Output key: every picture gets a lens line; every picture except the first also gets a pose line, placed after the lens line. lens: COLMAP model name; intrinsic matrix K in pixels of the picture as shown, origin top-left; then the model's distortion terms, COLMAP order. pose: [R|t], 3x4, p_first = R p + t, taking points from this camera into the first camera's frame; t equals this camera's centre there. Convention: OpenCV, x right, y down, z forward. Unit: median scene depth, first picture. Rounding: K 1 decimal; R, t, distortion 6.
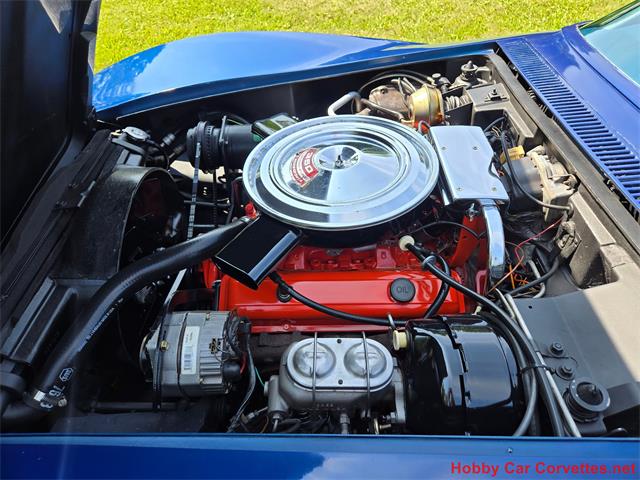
lens RADIAL K [[436.9, 0, 333.6], [0, 436.9, 230.9], [0, 0, 1]] dist [0.036860, -0.022263]
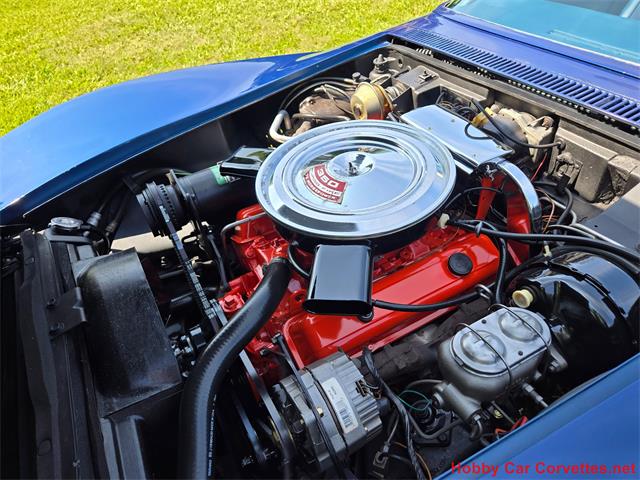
lens RADIAL K [[436.9, 0, 335.8], [0, 436.9, 228.3], [0, 0, 1]] dist [0.036860, -0.022263]
pose [[0.876924, -0.342896, 0.336790, -0.419874], [0.359692, 0.932976, 0.013334, -0.063370], [-0.318789, 0.109448, 0.941485, 0.104448]]
